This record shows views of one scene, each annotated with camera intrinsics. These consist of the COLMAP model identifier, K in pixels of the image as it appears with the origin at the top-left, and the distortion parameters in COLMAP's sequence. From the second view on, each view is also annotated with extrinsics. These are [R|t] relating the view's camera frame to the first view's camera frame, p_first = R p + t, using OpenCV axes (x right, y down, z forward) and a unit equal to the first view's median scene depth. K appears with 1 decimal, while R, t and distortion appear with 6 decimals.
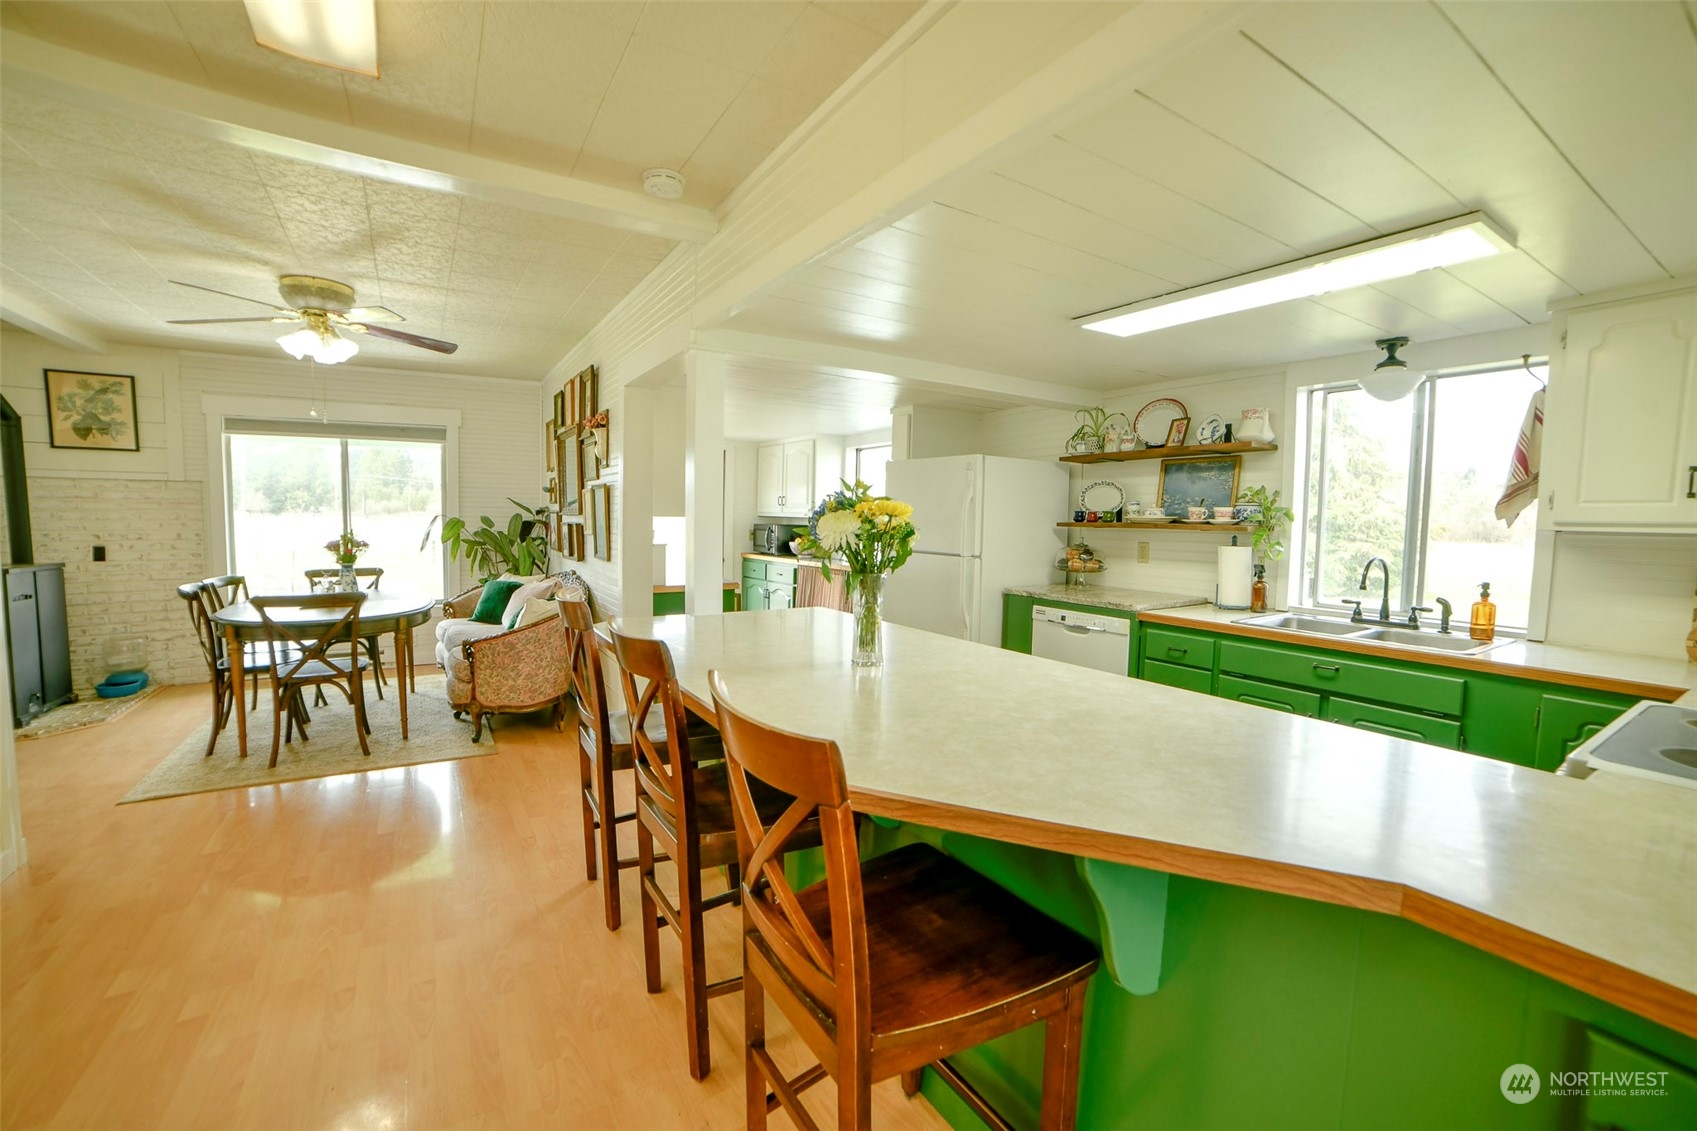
lens RADIAL K [[672.8, 0, 826.6], [0, 672.8, 561.2], [0, 0, 1]] dist [-0.107035, 0.032530]
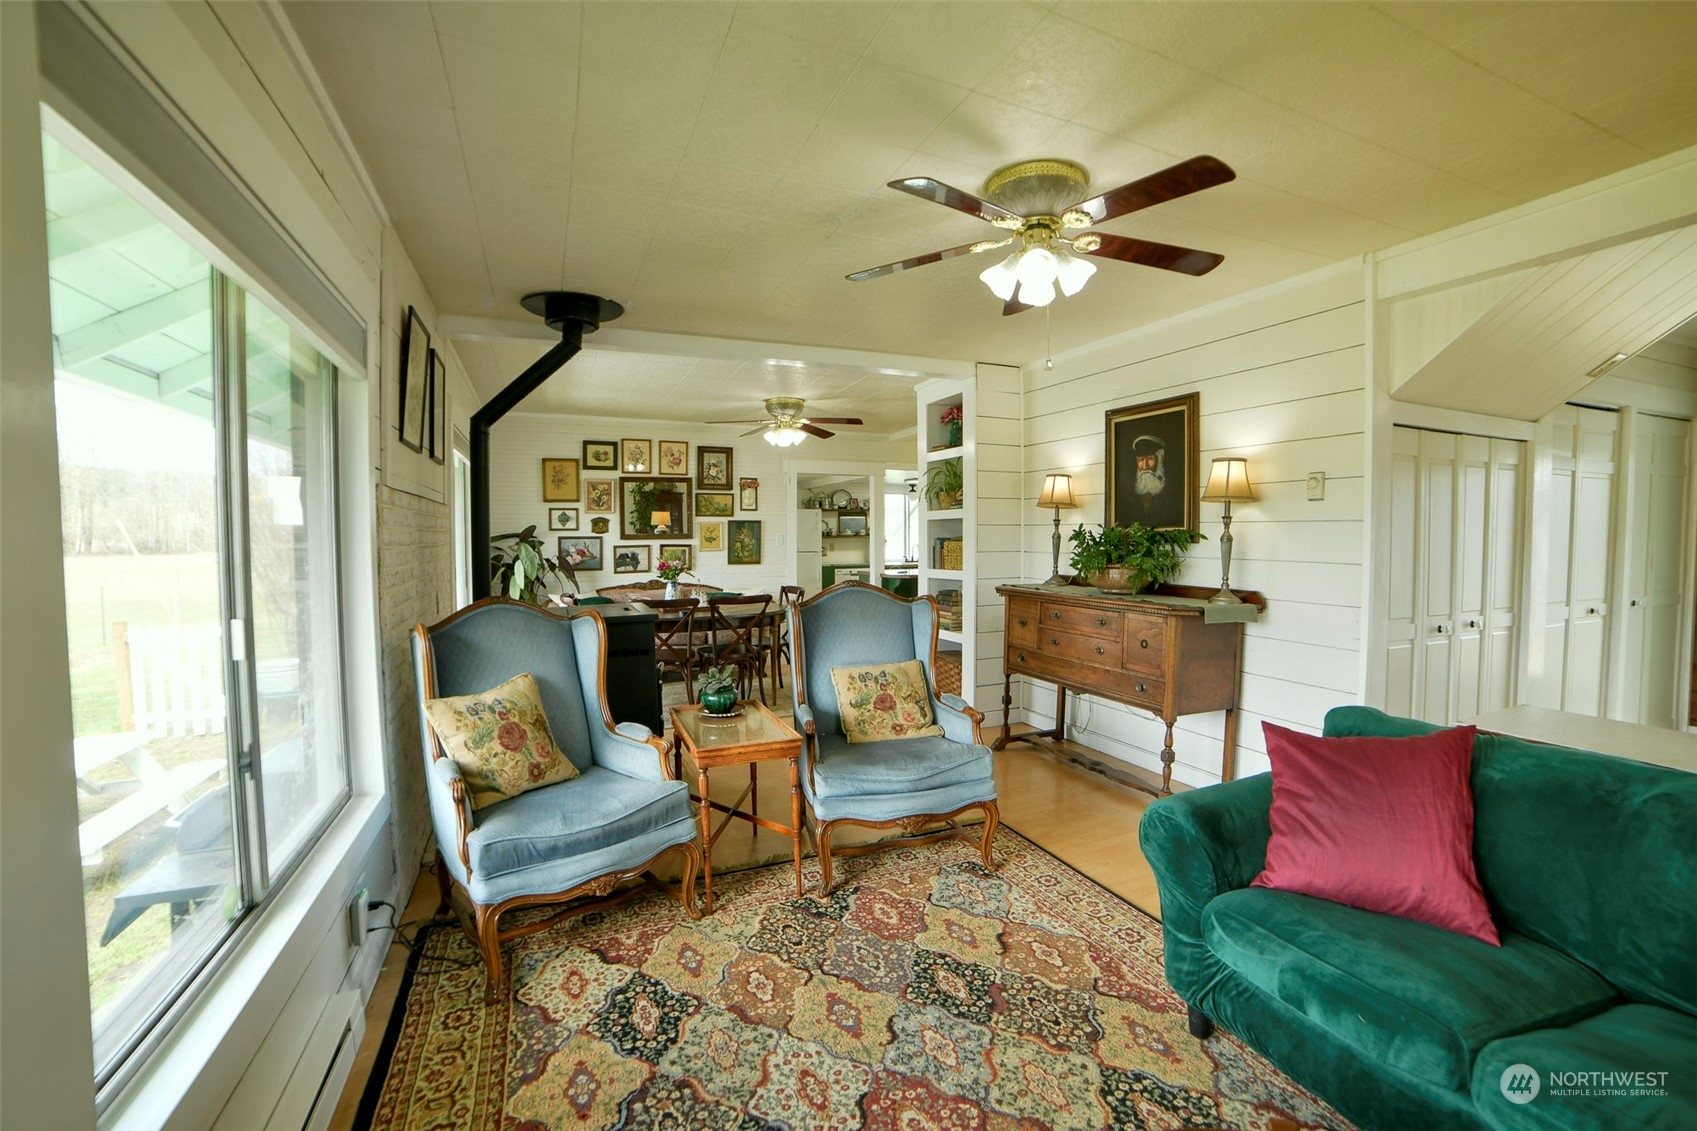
lens RADIAL K [[698.7, 0, 848.5], [0, 698.7, 565.5], [0, 0, 1]] dist [-0.113373, 0.038284]
pose [[0.148588, -0.061476, 0.986986, -2.463017], [0.074163, 0.995948, 0.050869, -0.085762], [-0.986114, 0.065639, 0.152546, 0.575387]]
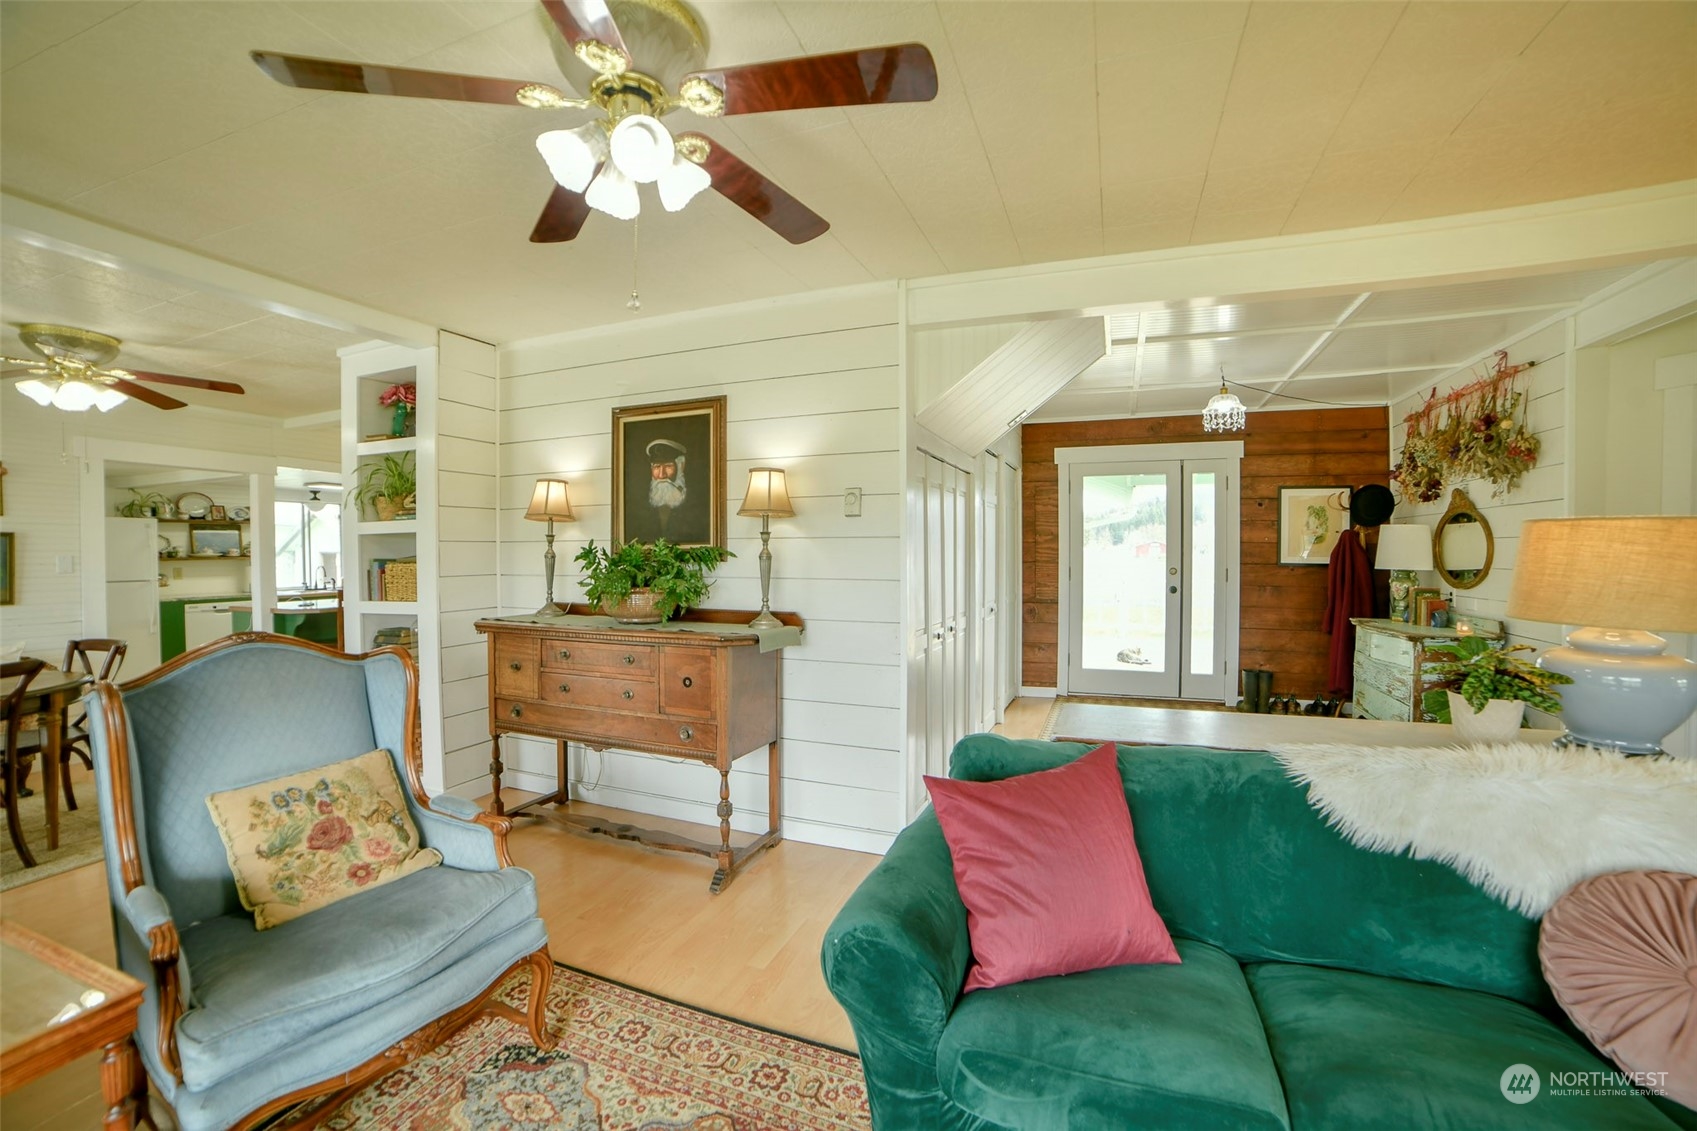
lens RADIAL K [[688.0, 0, 848.5], [0, 688.0, 565.5], [0, 0, 1]] dist [-0.103280, 0.035305]
pose [[-0.598521, -0.030973, 0.800508, -2.256174], [0.050136, 0.995845, 0.076016, -0.085724], [-0.799537, 0.085632, -0.594482, 0.626716]]
